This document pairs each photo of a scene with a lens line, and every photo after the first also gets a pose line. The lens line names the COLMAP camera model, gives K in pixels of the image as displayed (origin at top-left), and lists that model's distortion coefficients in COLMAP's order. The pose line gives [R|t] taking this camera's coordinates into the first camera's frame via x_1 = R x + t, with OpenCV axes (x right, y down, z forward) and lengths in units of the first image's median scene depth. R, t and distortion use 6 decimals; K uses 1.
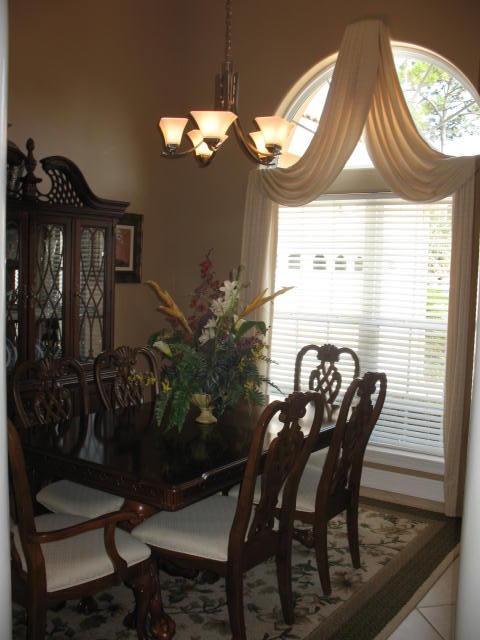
lens RADIAL K [[662.1, 0, 258.1], [0, 662.1, 317.9], [0, 0, 1]] dist [-0.170837, 0.156010]
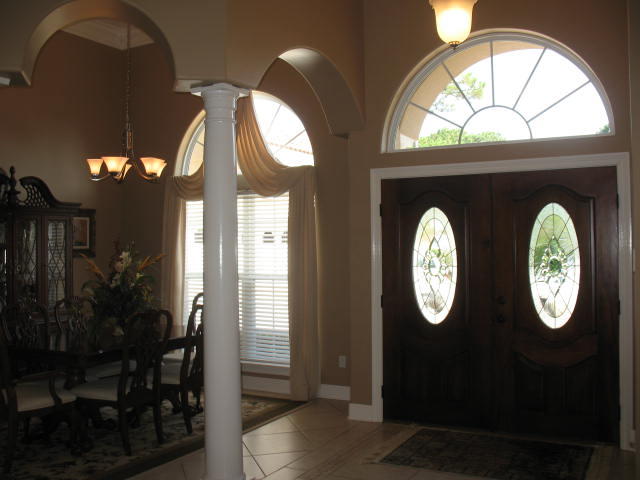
lens RADIAL K [[662.1, 0, 320.0], [0, 662.1, 240.0], [0, 0, 1]] dist [-0.170837, 0.156010]
pose [[0.995381, -0.036001, 0.088998, 0.235028], [0.042874, 0.996143, -0.076552, 0.050582], [-0.085899, 0.080014, 0.993086, -0.572646]]
